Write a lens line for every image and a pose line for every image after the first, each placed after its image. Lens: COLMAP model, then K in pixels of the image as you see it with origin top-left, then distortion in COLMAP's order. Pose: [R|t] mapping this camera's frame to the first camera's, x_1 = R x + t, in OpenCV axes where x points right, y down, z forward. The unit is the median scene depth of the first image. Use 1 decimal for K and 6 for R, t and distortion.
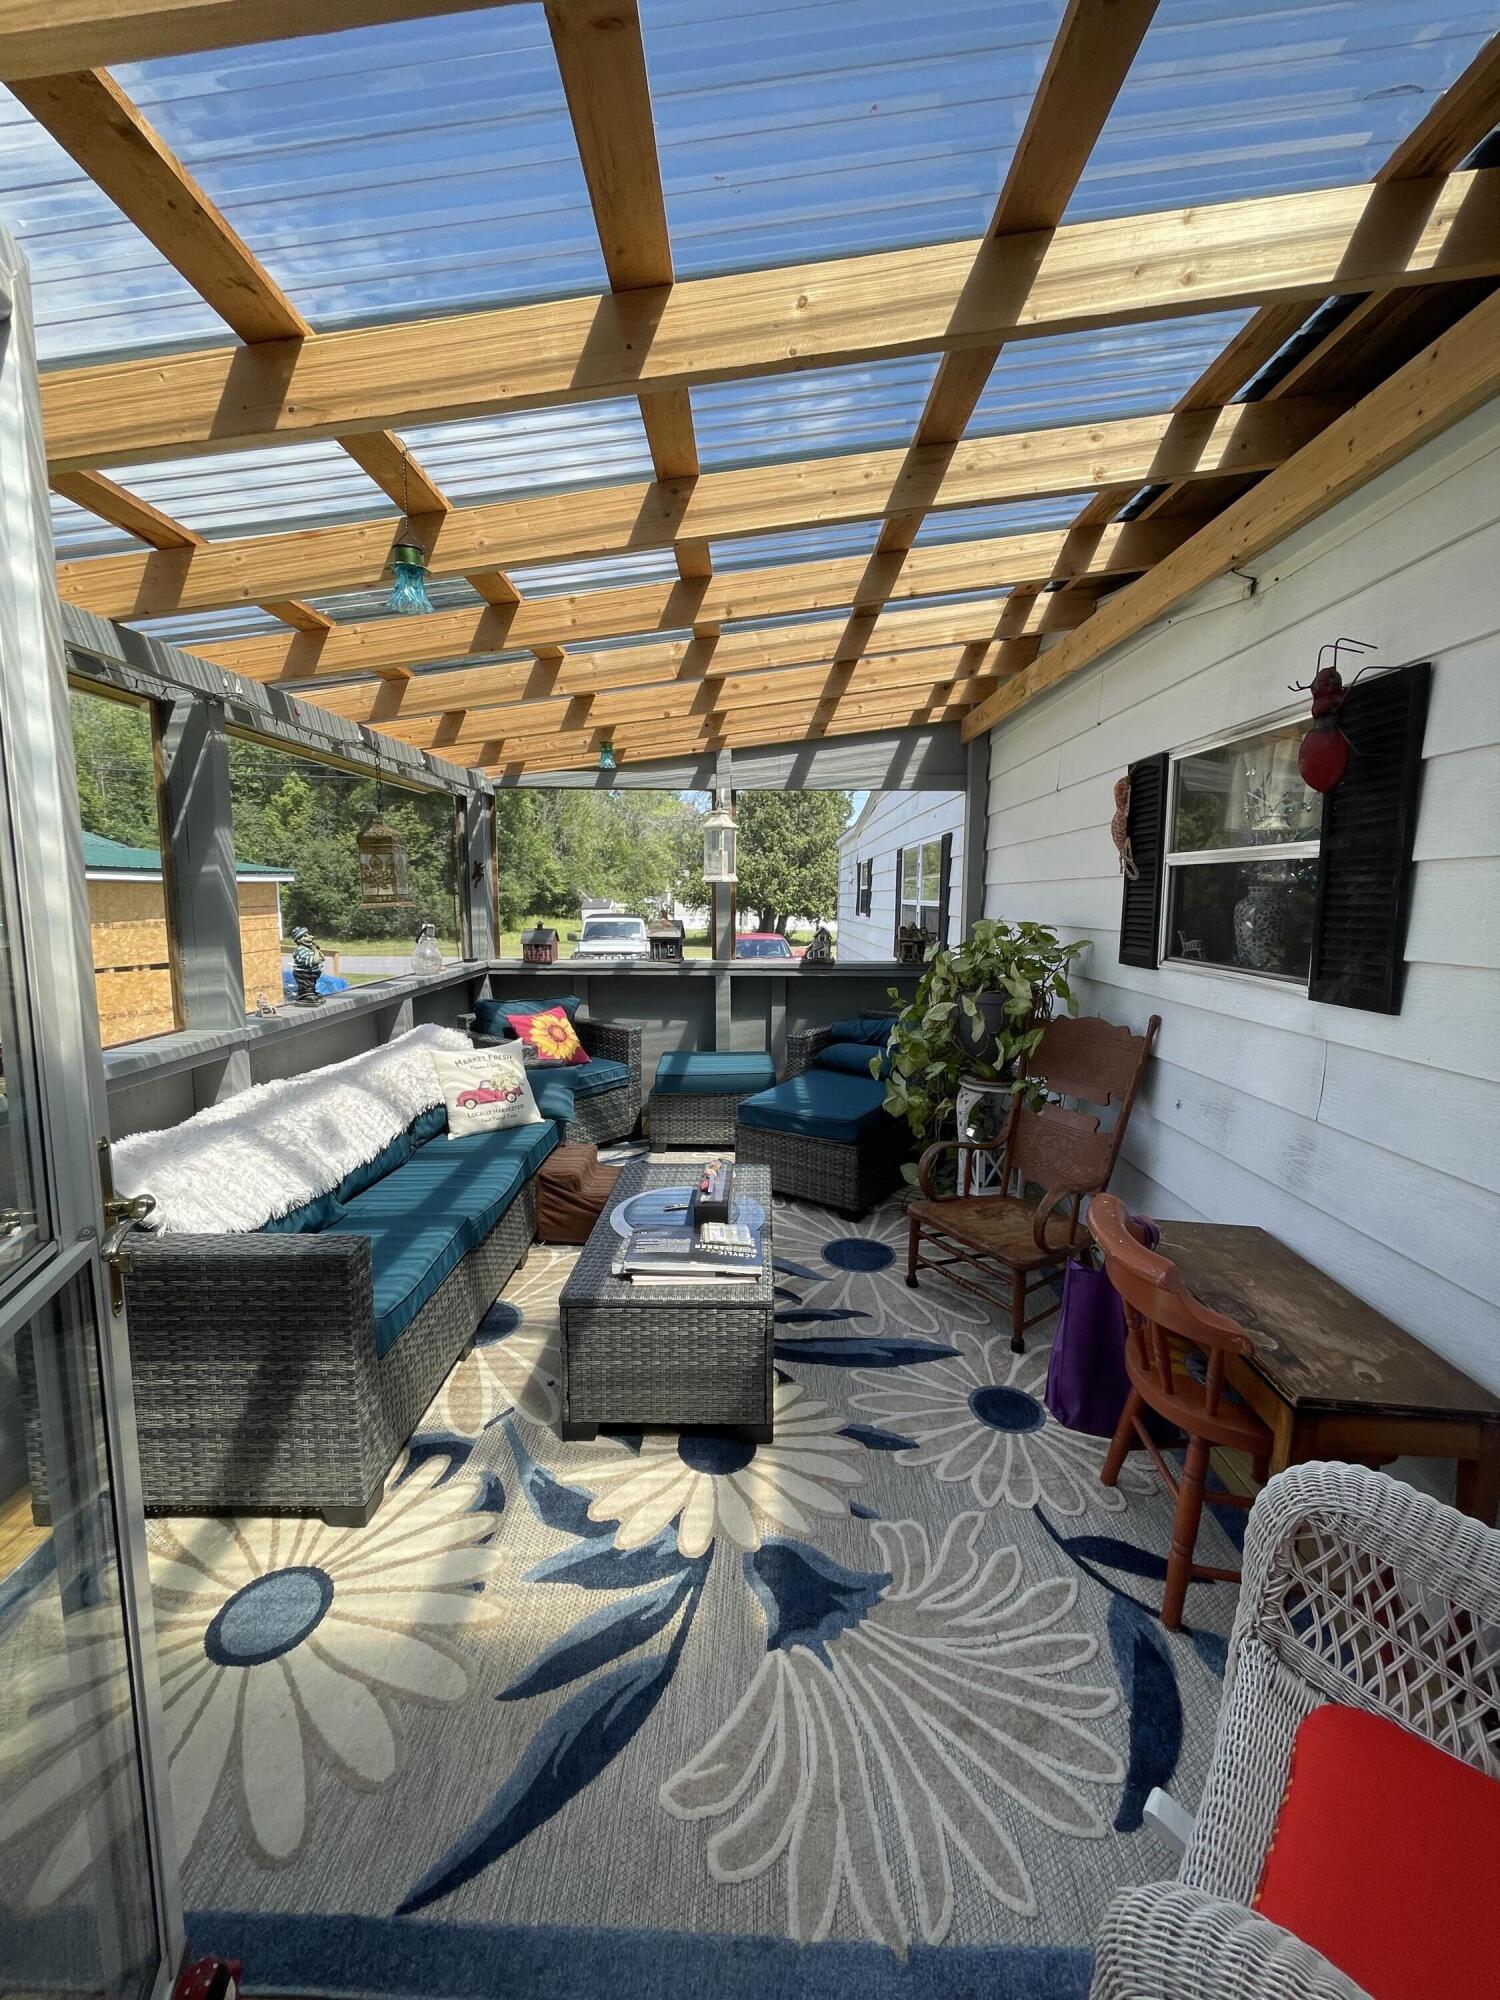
lens RADIAL K [[807.4, 0, 751.3], [0, 807.4, 996.3], [0, 0, 1]] dist [0.002952, -0.001799]
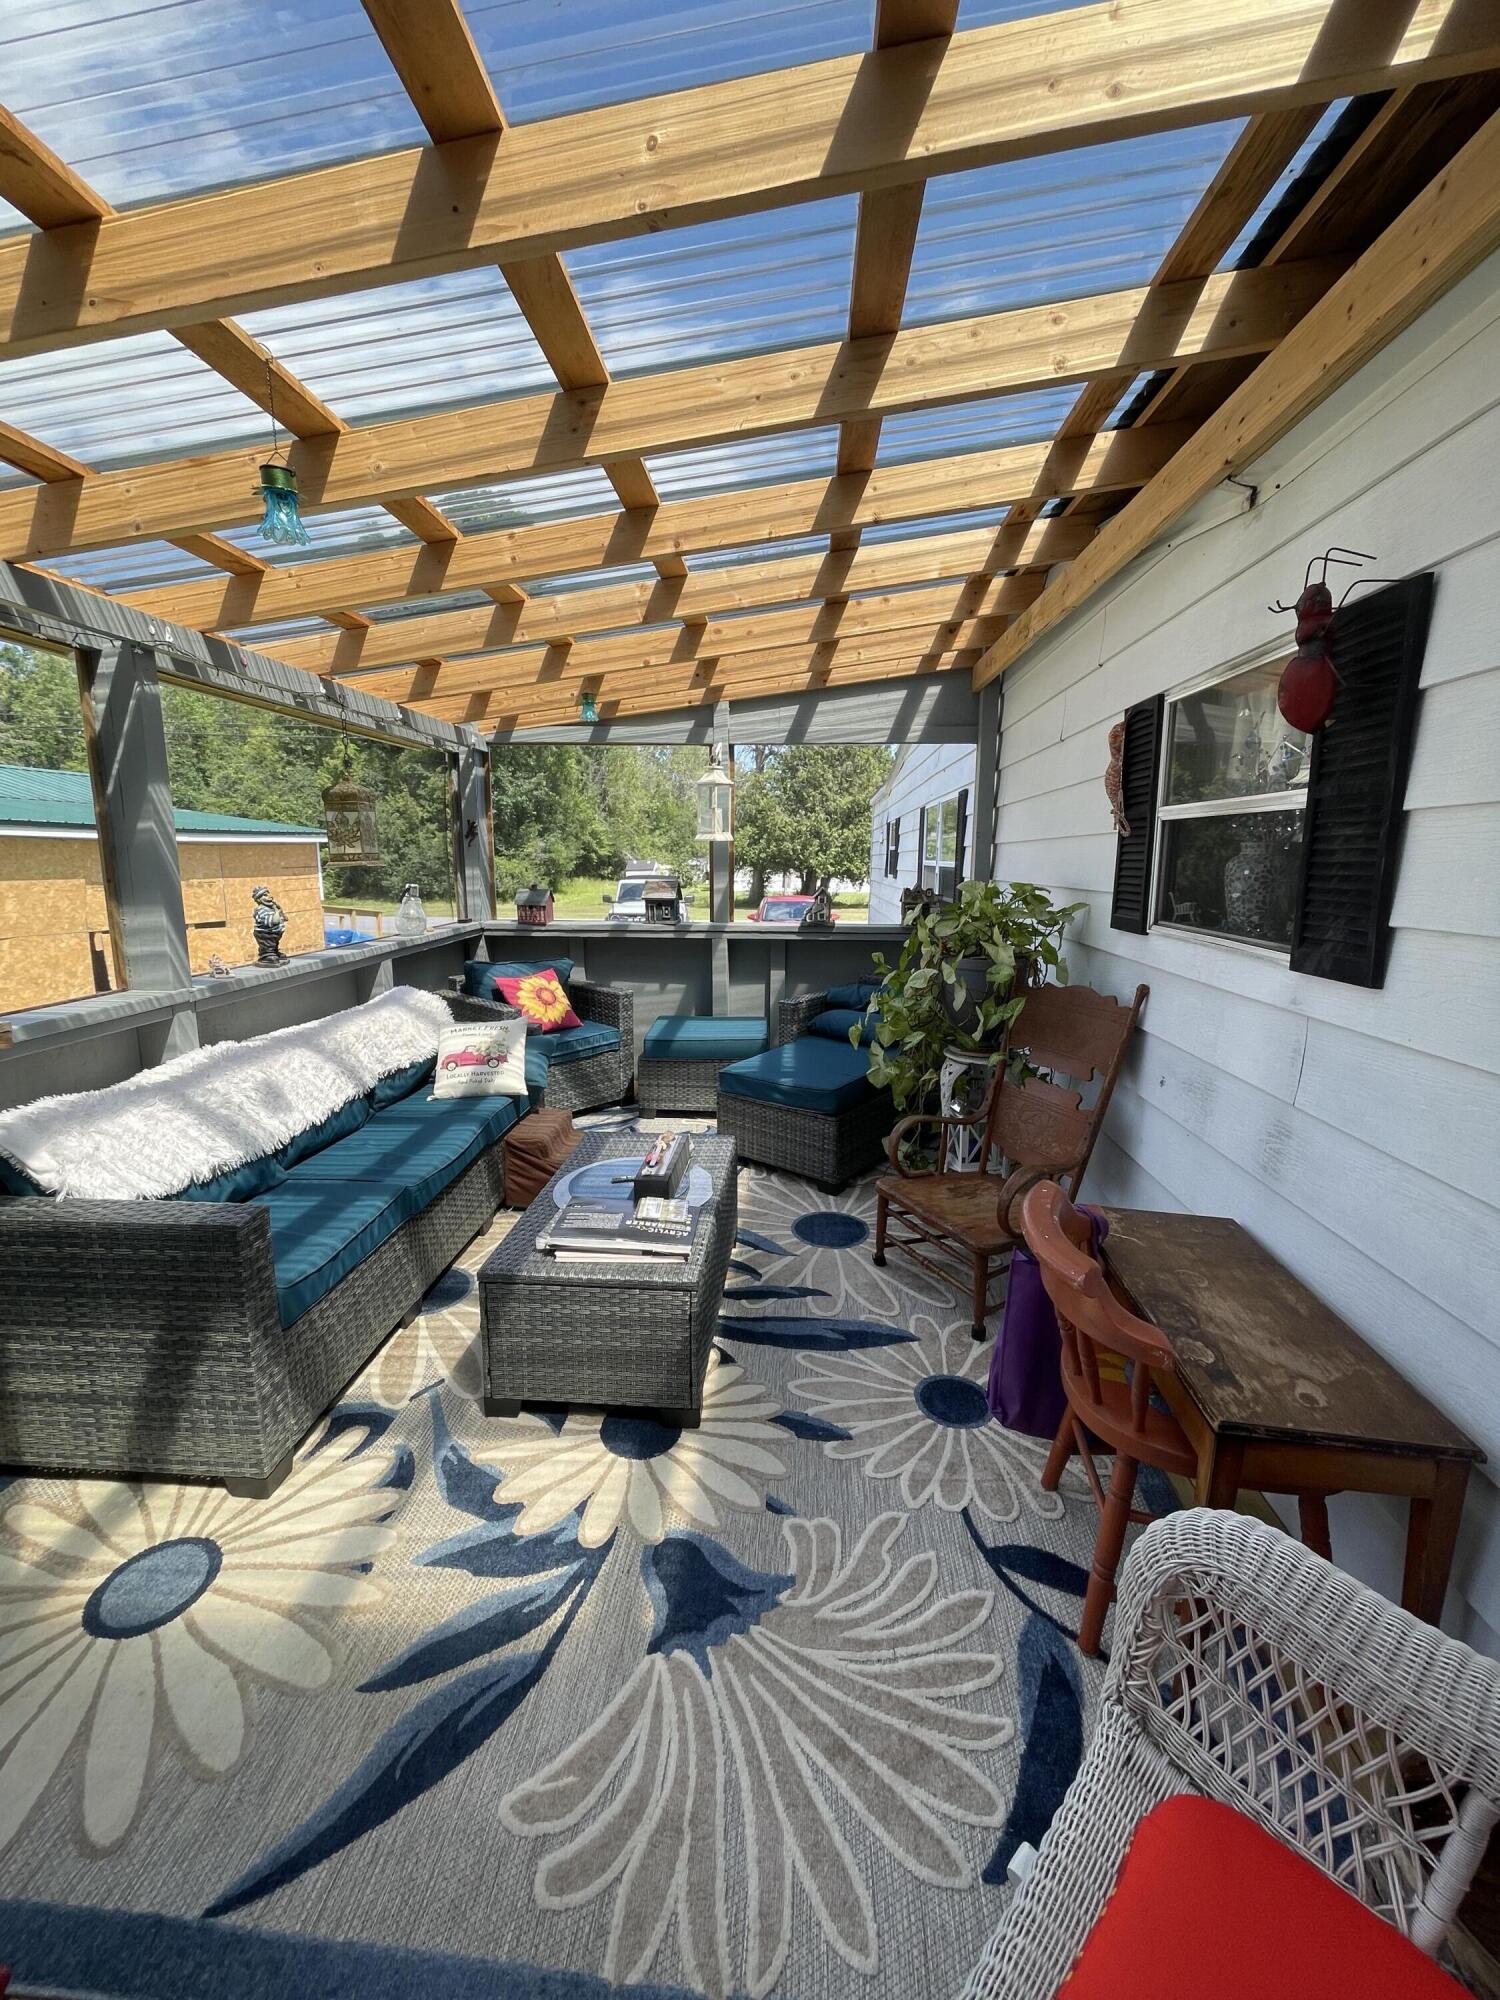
lens RADIAL K [[807.4, 0, 747.7], [0, 807.4, 996.4], [0, 0, 1]] dist [0.002952, -0.001799]
pose [[0.998204, 0.010726, -0.058931, 0.152541], [-0.007985, 0.998883, 0.046562, -0.003618], [0.059364, -0.046008, 0.997176, 0.080670]]
